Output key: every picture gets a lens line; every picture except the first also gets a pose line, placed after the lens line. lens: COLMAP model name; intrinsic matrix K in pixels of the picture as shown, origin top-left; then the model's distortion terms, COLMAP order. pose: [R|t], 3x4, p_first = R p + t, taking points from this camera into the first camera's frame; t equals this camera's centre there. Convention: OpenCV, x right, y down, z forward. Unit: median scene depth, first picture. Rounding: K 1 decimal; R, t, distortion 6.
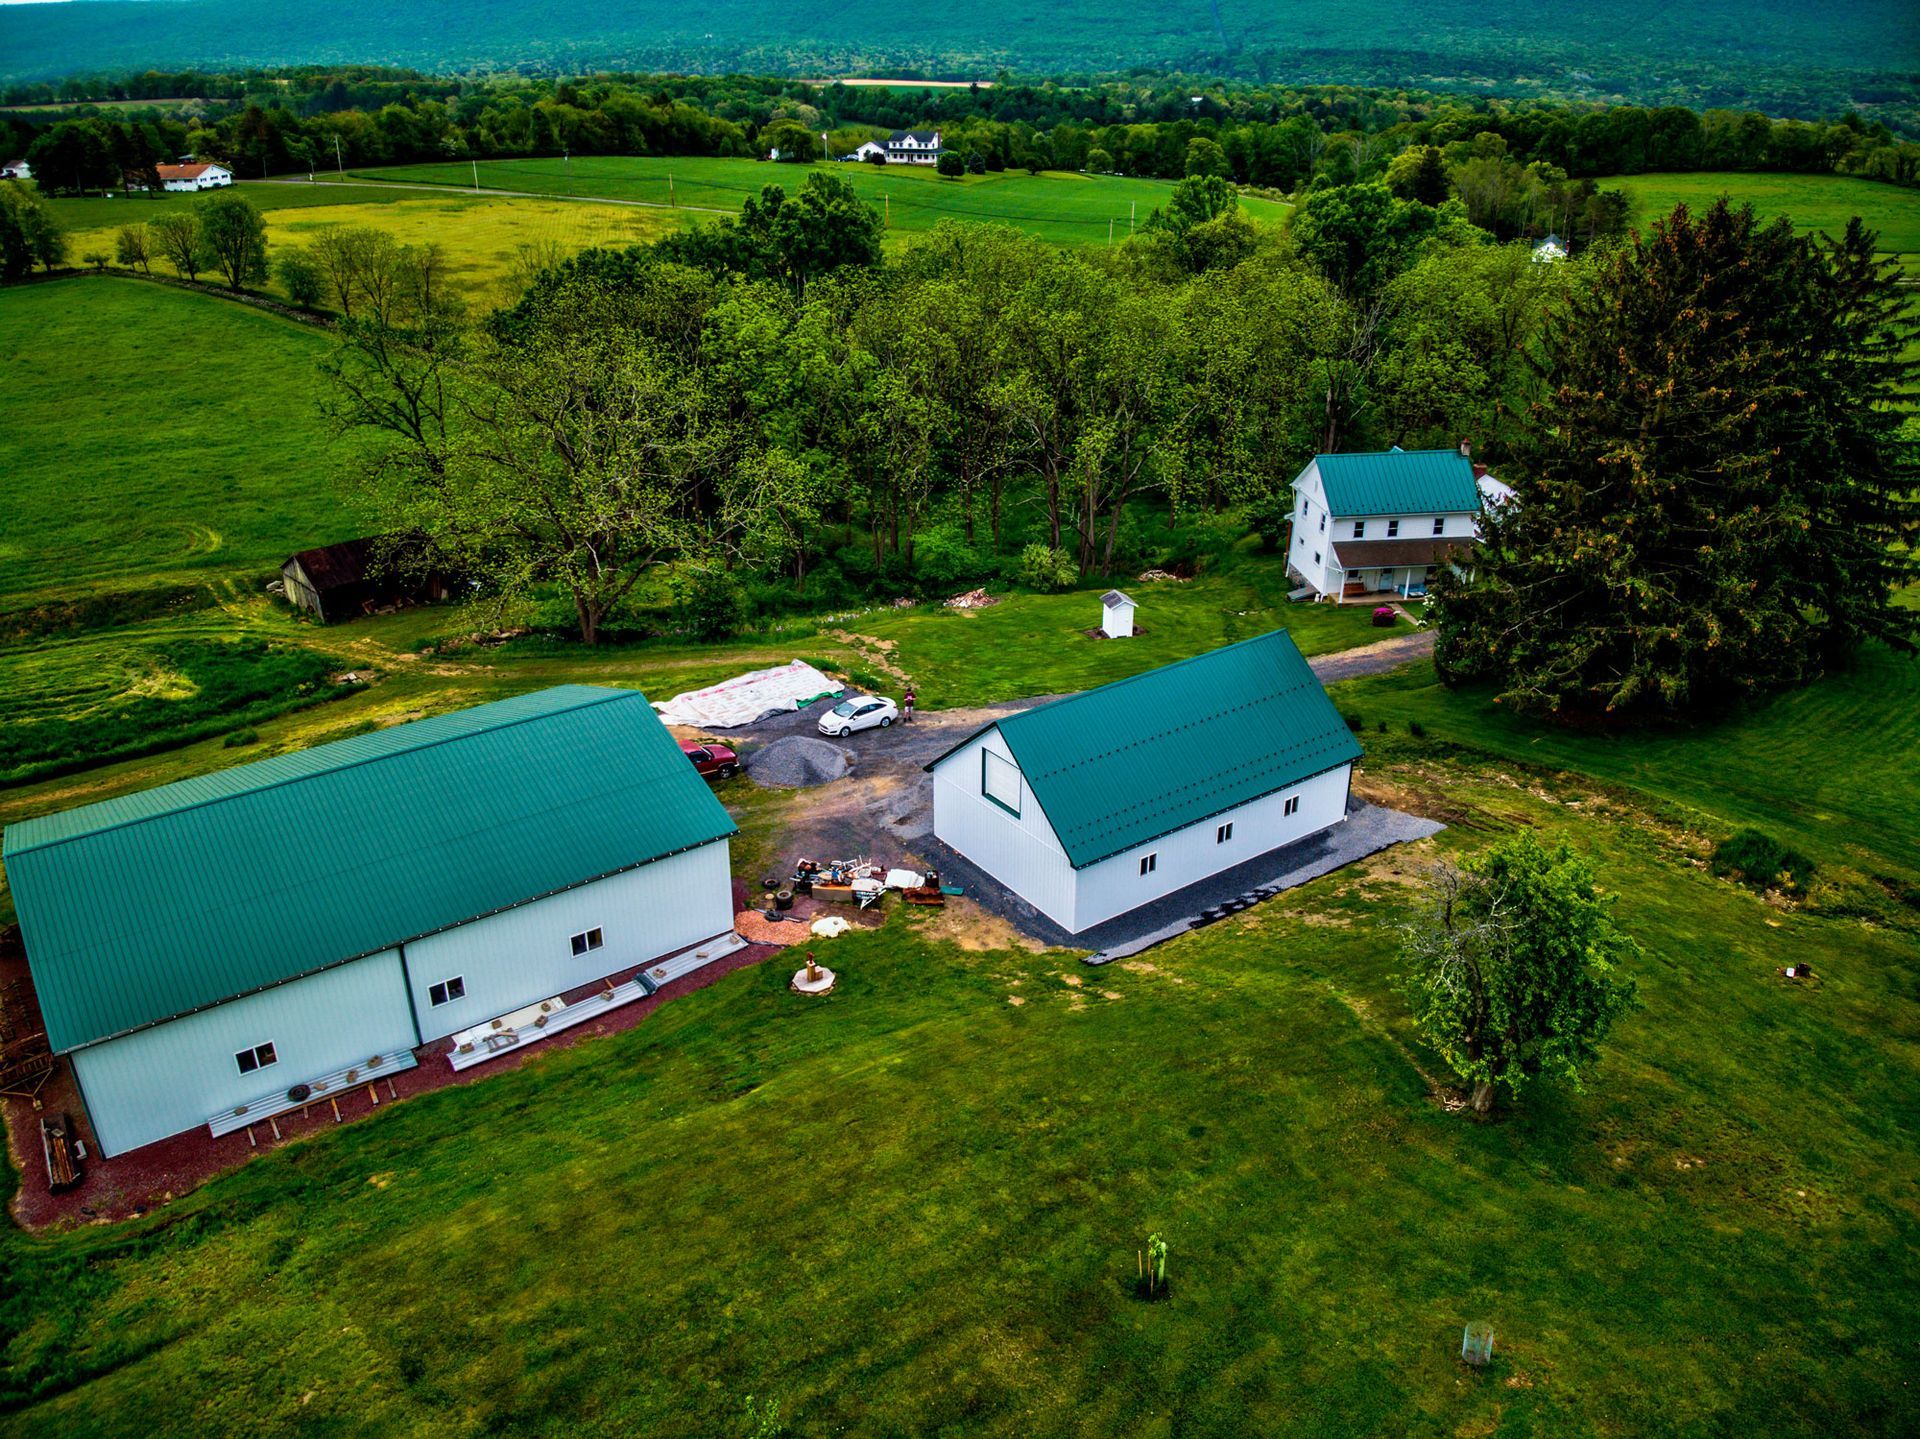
lens RADIAL K [[1412.4, 0, 952.8], [0, 1412.4, 723.9], [0, 0, 1]] dist [0.039508, -0.146281]
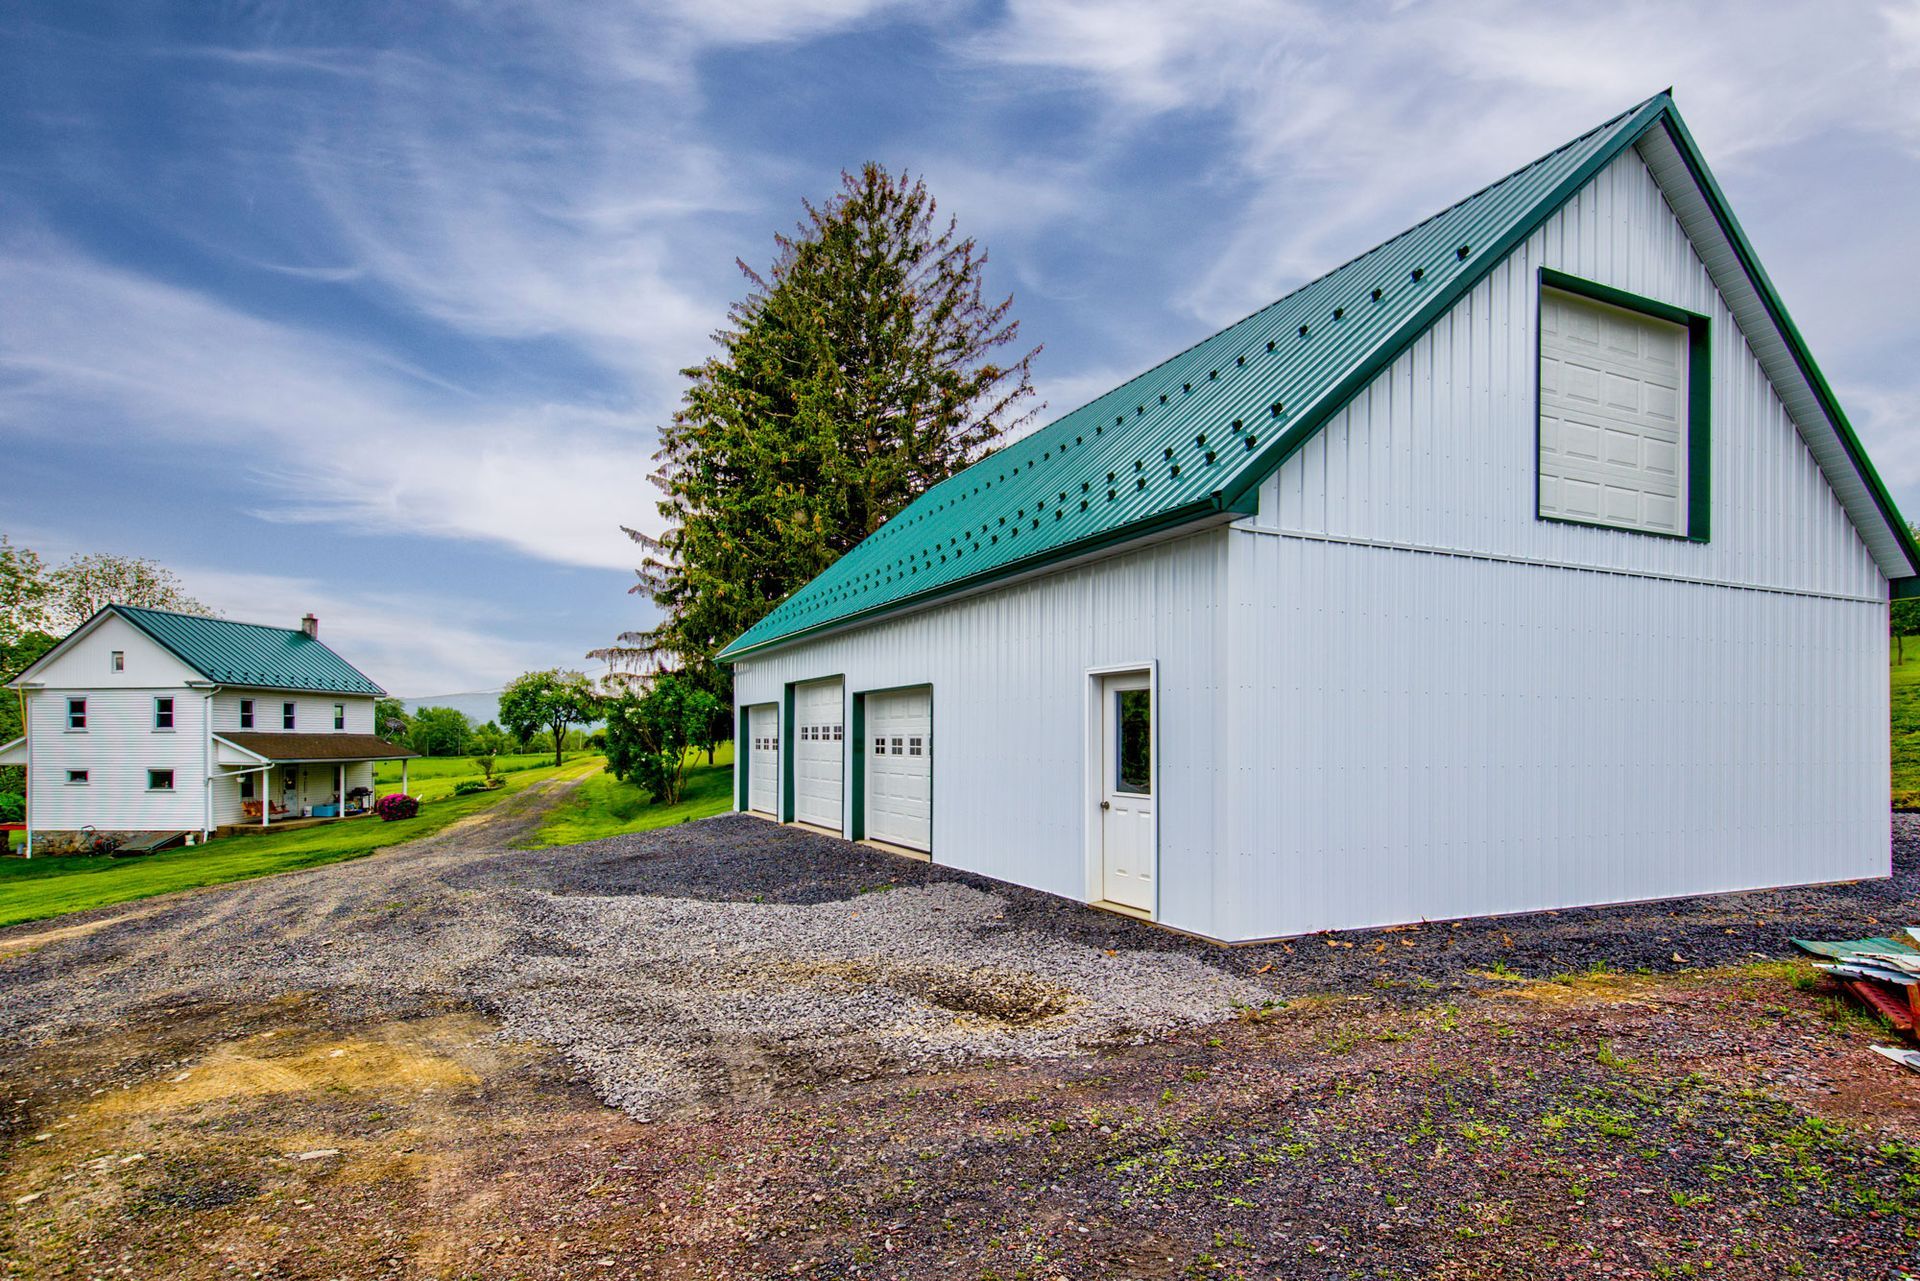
lens RADIAL K [[1014.8, 0, 967.1], [0, 1014.8, 732.3], [0, 0, 1]] dist [0.030535, 0.001050]
pose [[0.178792, -0.000856, 0.983887, -0.094275], [0.425511, 0.901711, -0.076539, 0.035598], [-0.887115, 0.432339, 0.161583, 0.696446]]
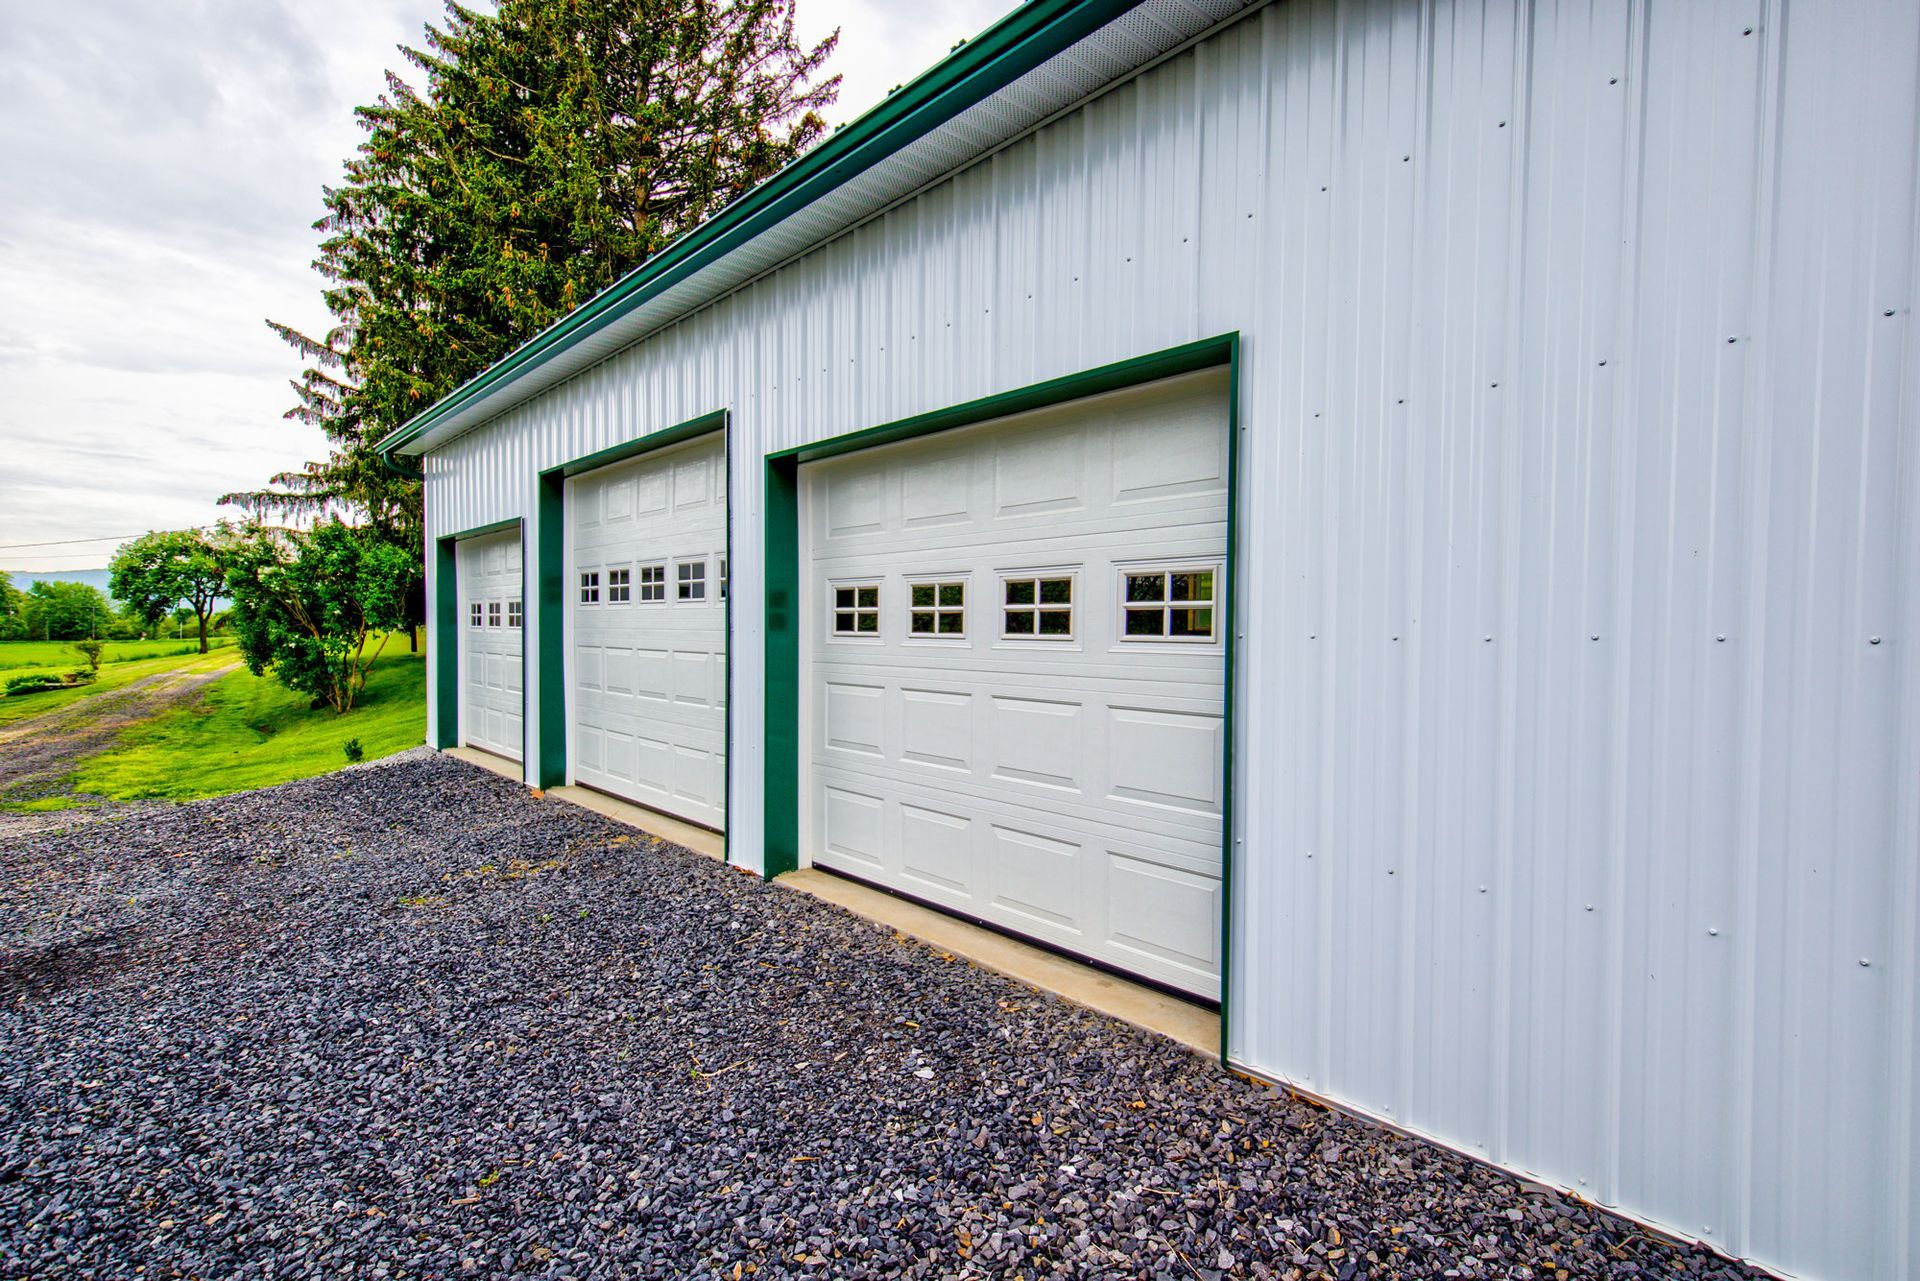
lens RADIAL K [[980.6, 0, 957.6], [0, 980.6, 666.4], [0, 0, 1]] dist [0.003081, 0.000812]
pose [[-0.069432, -0.048148, 0.996424, 0.011639], [0.423937, 0.902732, 0.073161, 0.019997], [-0.903027, 0.427500, -0.042267, 0.735791]]
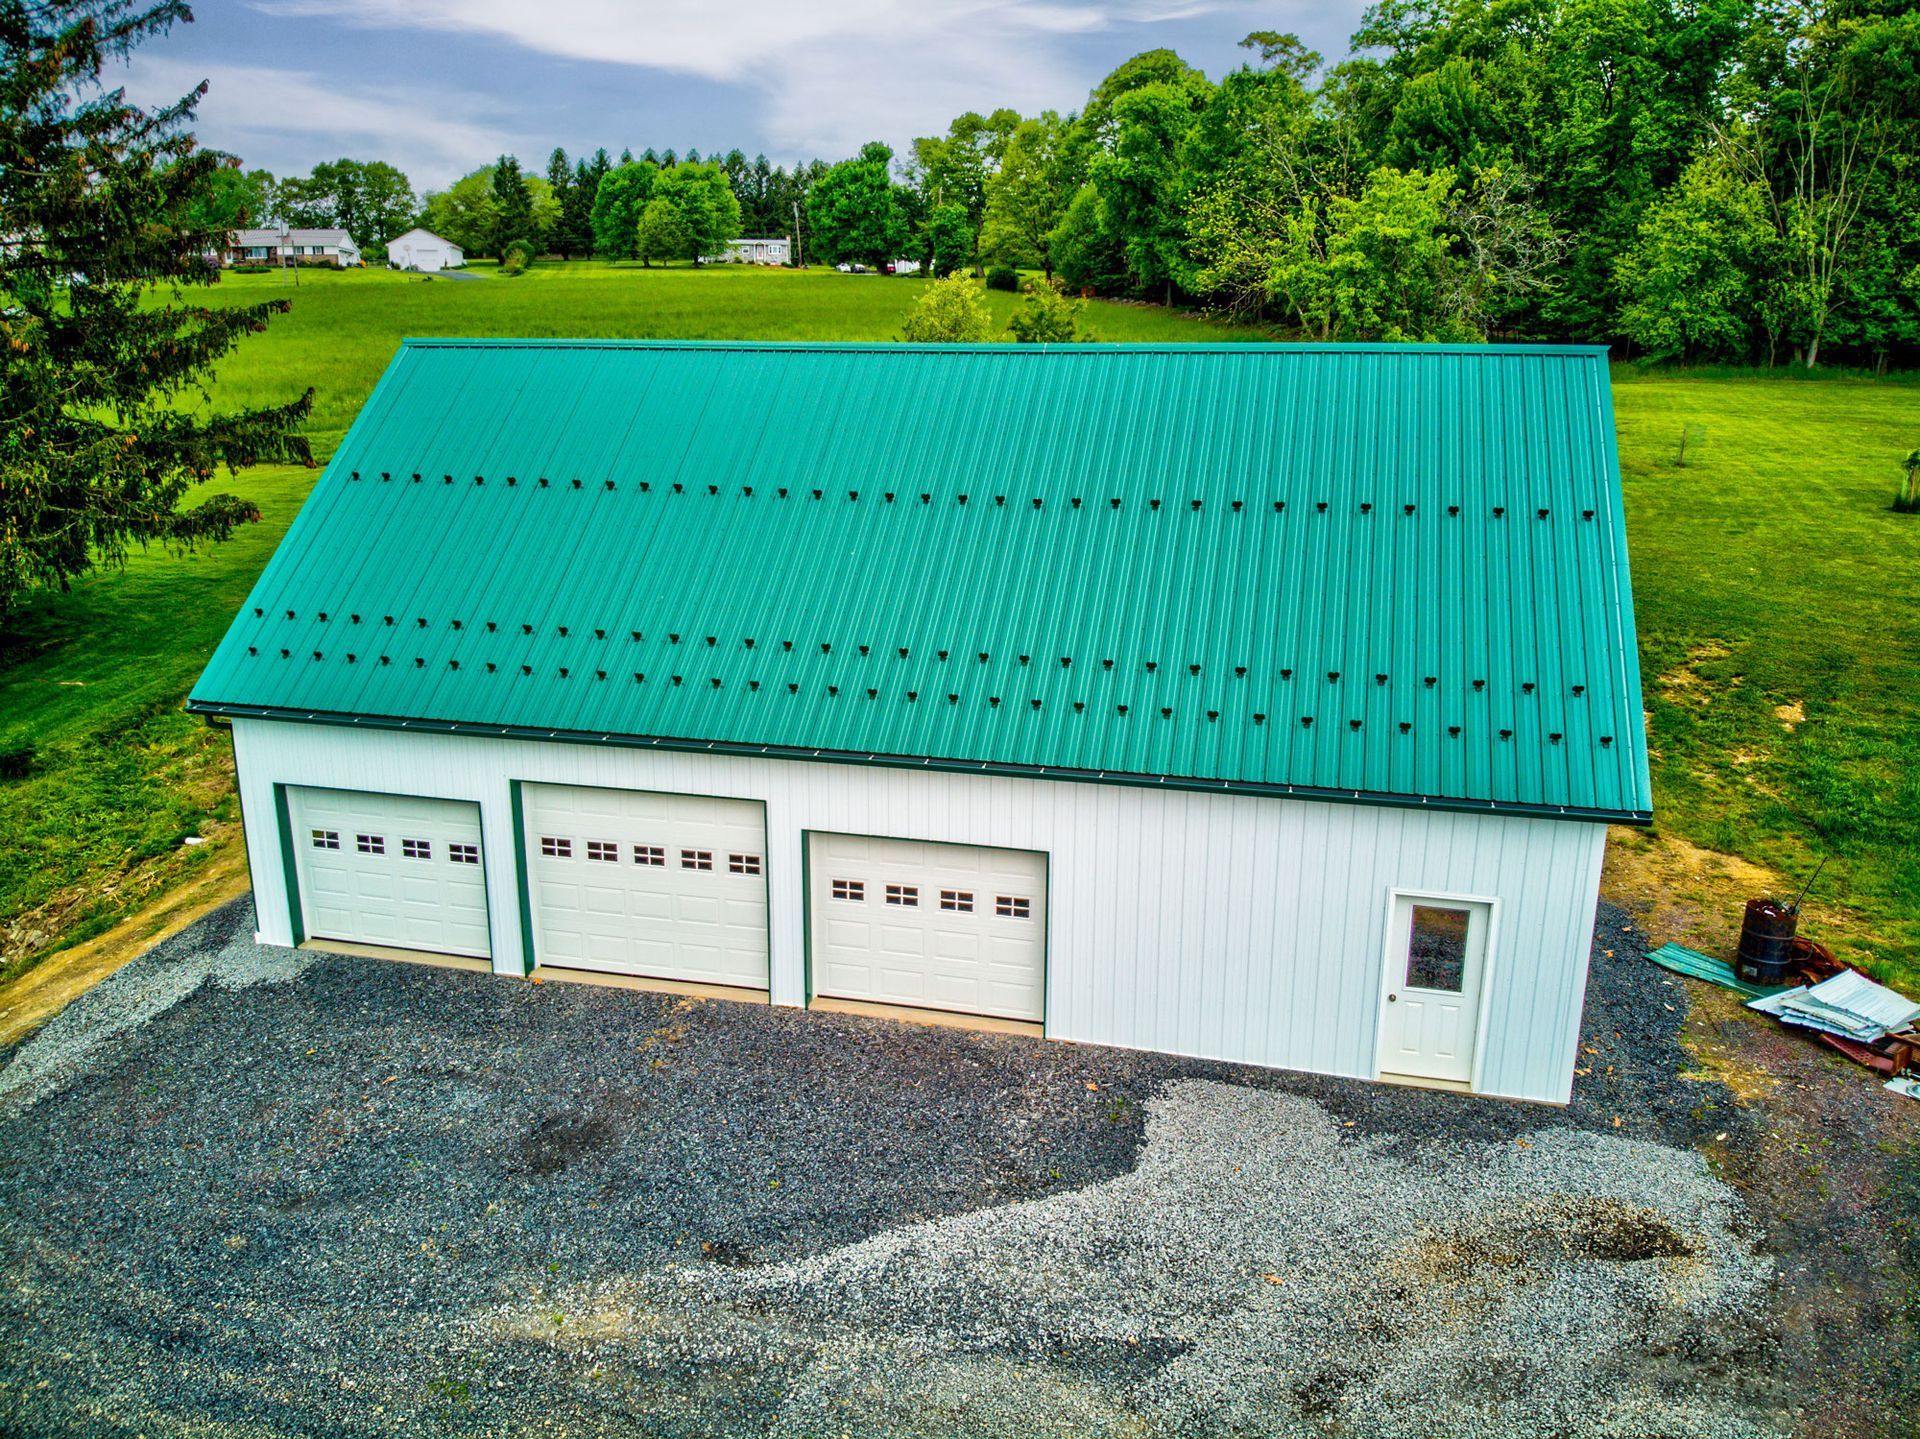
lens RADIAL K [[1412.4, 0, 952.8], [0, 1412.4, 723.9], [0, 0, 1]] dist [0.039508, -0.146281]
pose [[-0.629885, -0.212767, 0.746978, -0.073470], [0.326575, 0.800046, 0.503265, -0.087132], [-0.704695, 0.560943, -0.434452, 0.795663]]
